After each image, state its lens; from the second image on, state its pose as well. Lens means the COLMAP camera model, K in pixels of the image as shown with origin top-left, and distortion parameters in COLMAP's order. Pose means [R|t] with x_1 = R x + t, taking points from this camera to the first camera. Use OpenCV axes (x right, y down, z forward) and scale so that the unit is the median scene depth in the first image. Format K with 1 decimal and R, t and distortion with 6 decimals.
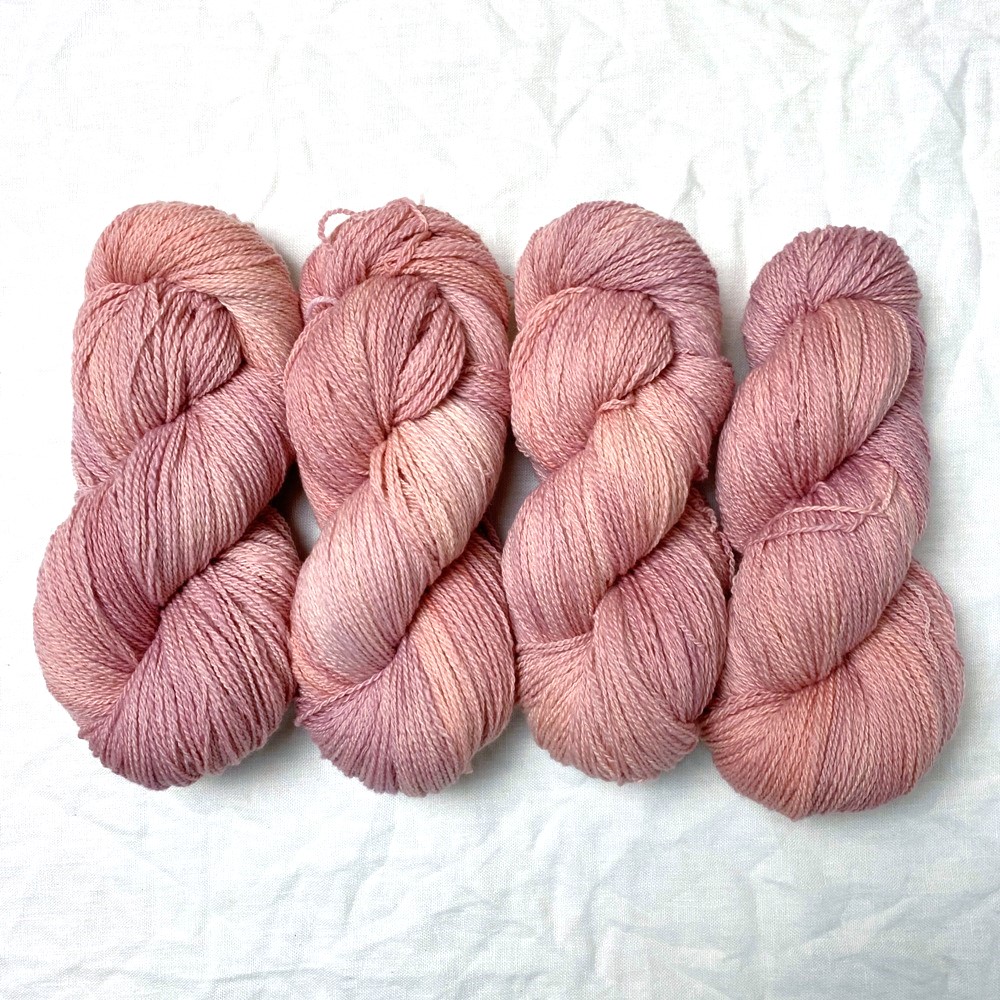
lens RADIAL K [[1103.5, 0, 500.3], [0, 1103.5, 524.9], [0, 0, 1]] dist [0.127038, -0.482645]
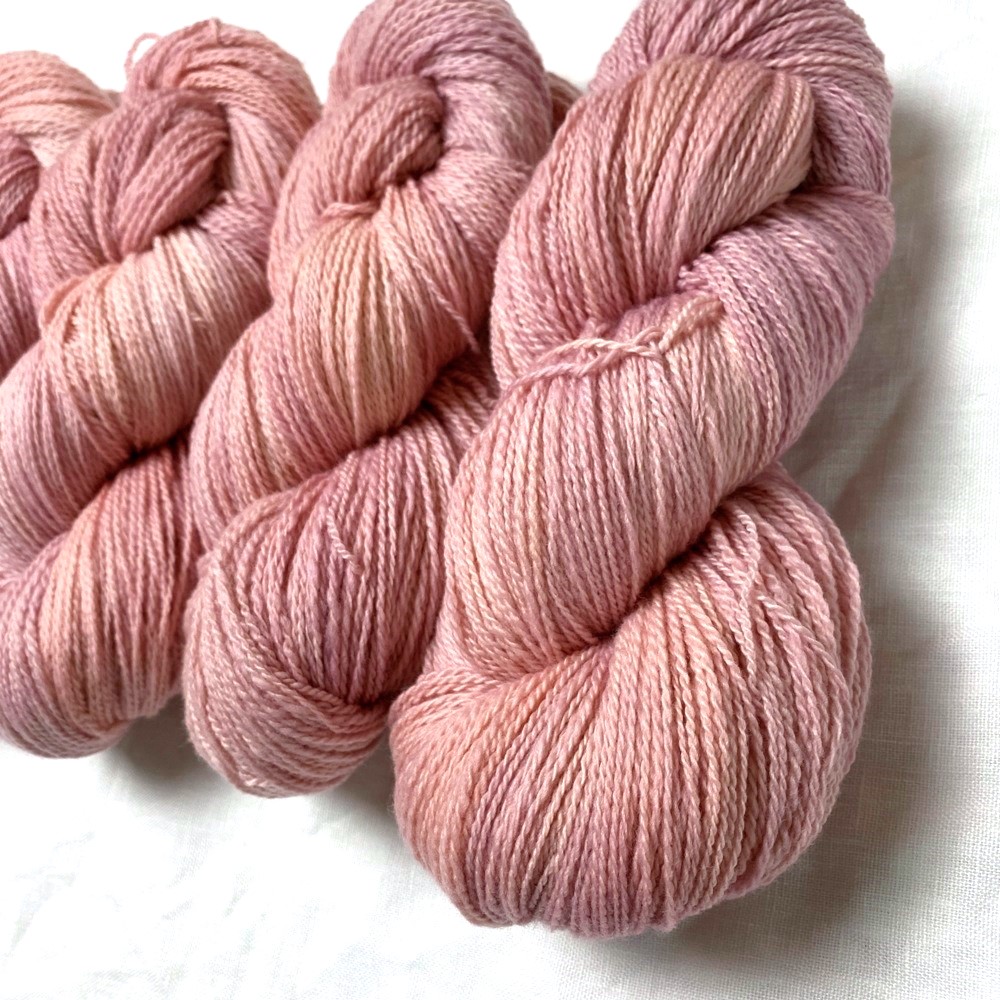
lens RADIAL K [[1103.5, 0, 500.3], [0, 1103.5, 524.9], [0, 0, 1]] dist [0.127038, -0.482645]
pose [[0.874025, 0.084925, -0.478401, 0.528624], [-0.201874, 0.959072, -0.198565, 0.189963], [0.441958, 0.270127, 0.855397, 0.497726]]
